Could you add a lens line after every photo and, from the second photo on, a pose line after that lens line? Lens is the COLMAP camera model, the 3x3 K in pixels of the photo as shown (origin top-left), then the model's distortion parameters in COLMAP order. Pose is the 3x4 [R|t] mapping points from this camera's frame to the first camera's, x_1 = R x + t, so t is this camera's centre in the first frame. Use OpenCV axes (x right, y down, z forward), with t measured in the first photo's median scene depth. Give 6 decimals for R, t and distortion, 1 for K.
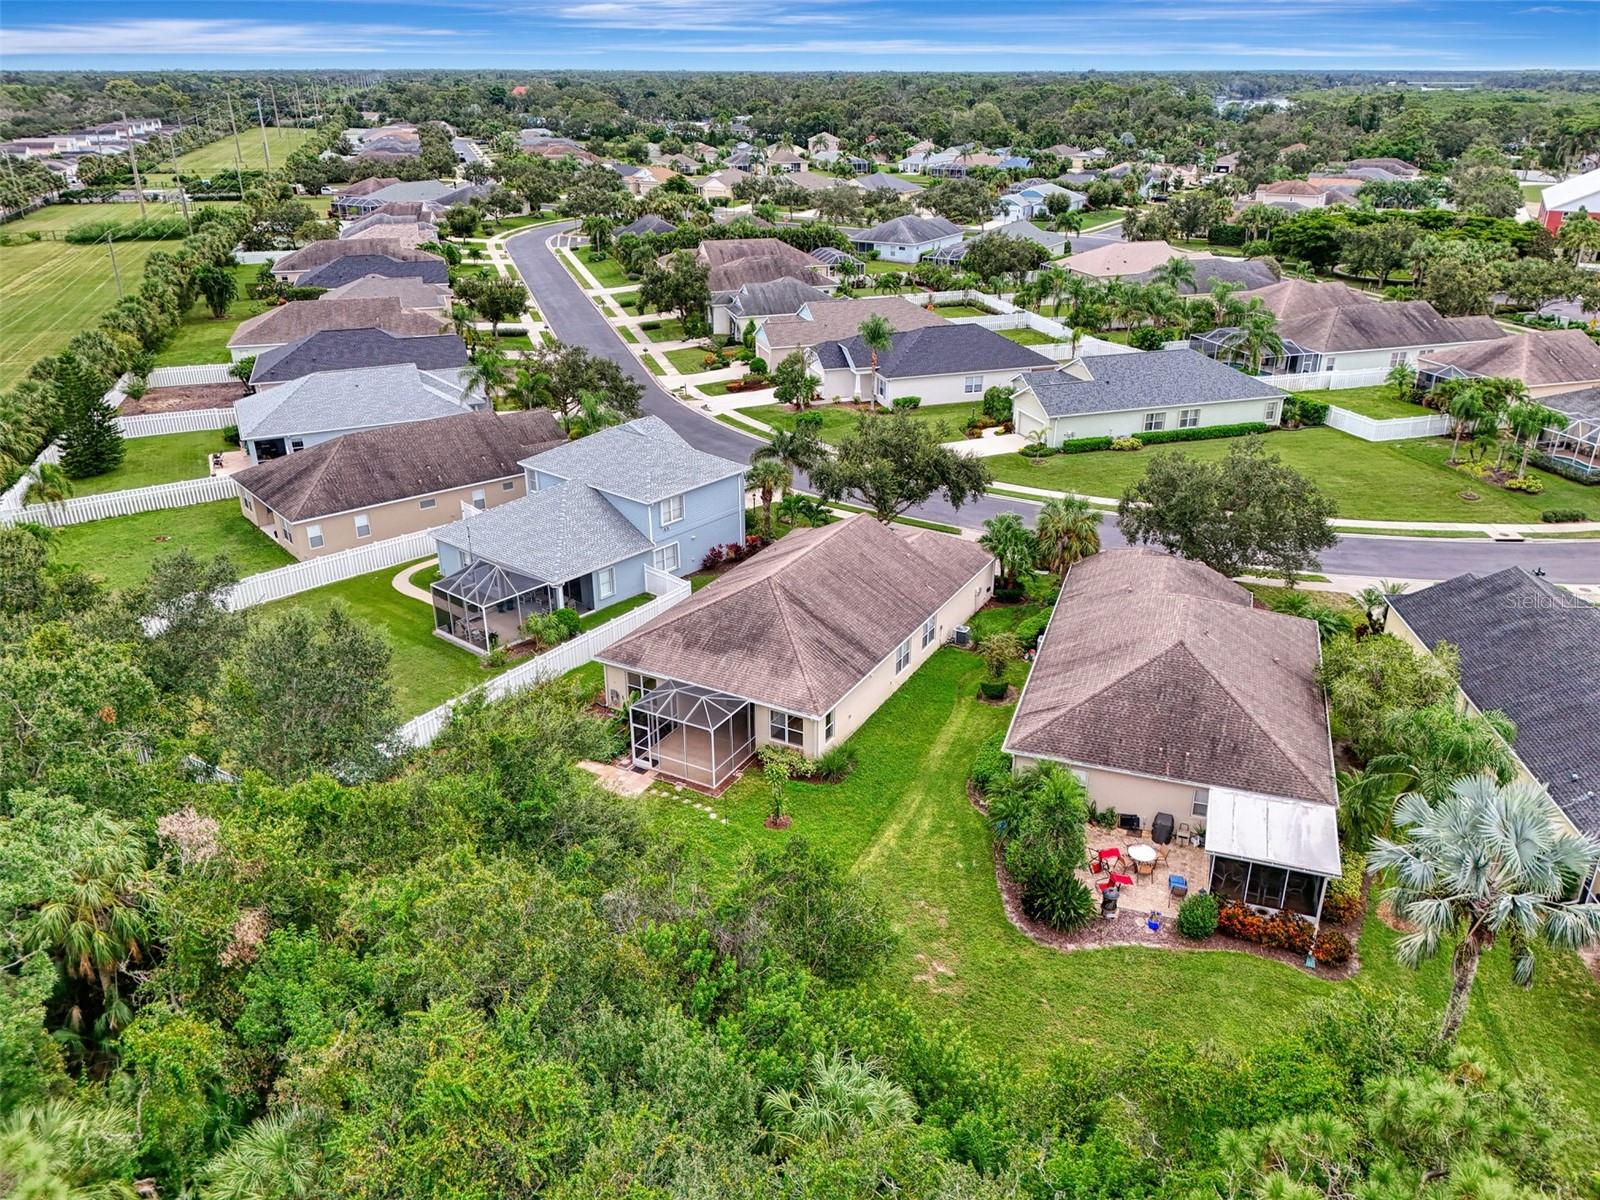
lens RADIAL K [[1128.0, 0, 819.0], [0, 1128.0, 648.4], [0, 0, 1]] dist [0.052185, -0.005446]
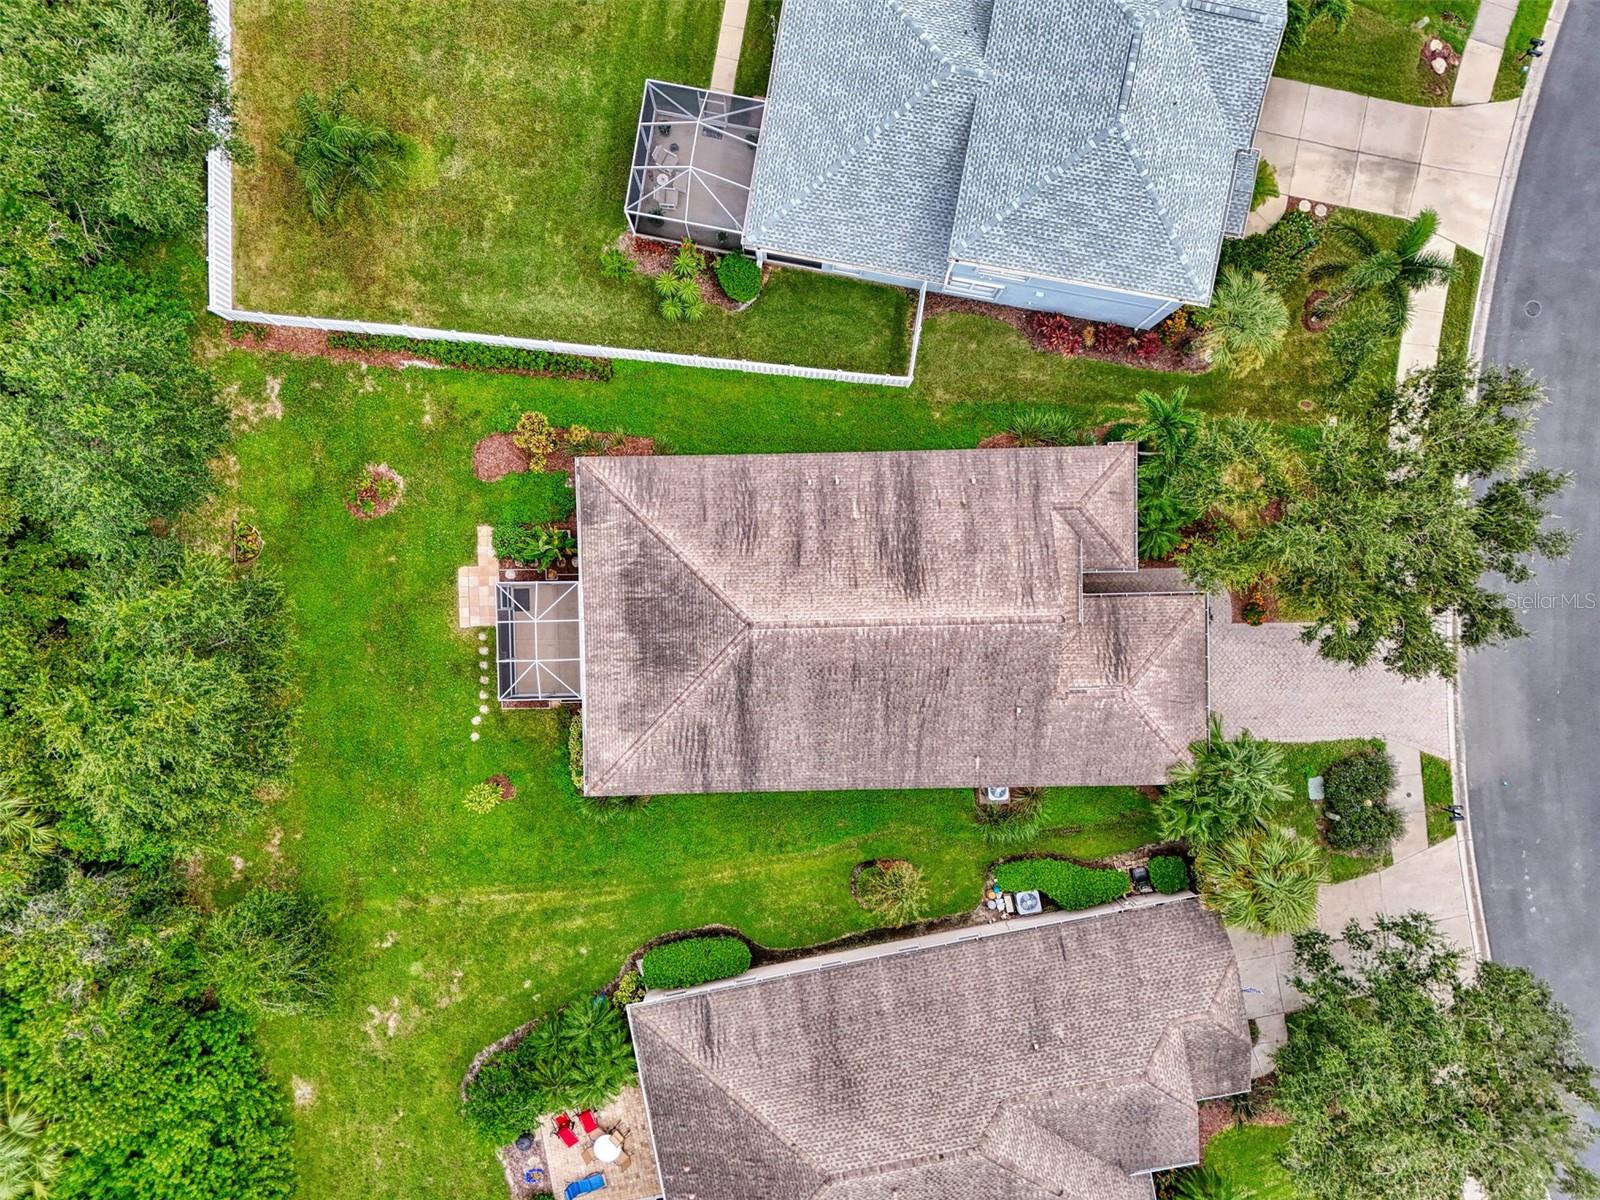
lens RADIAL K [[1128.0, 0, 819.0], [0, 1128.0, 648.4], [0, 0, 1]] dist [0.052185, -0.005446]
pose [[0.490254, 0.870562, 0.042091, -0.046526], [-0.411977, 0.188905, 0.891398, -0.813927], [0.768066, -0.454352, 0.451263, 0.825420]]
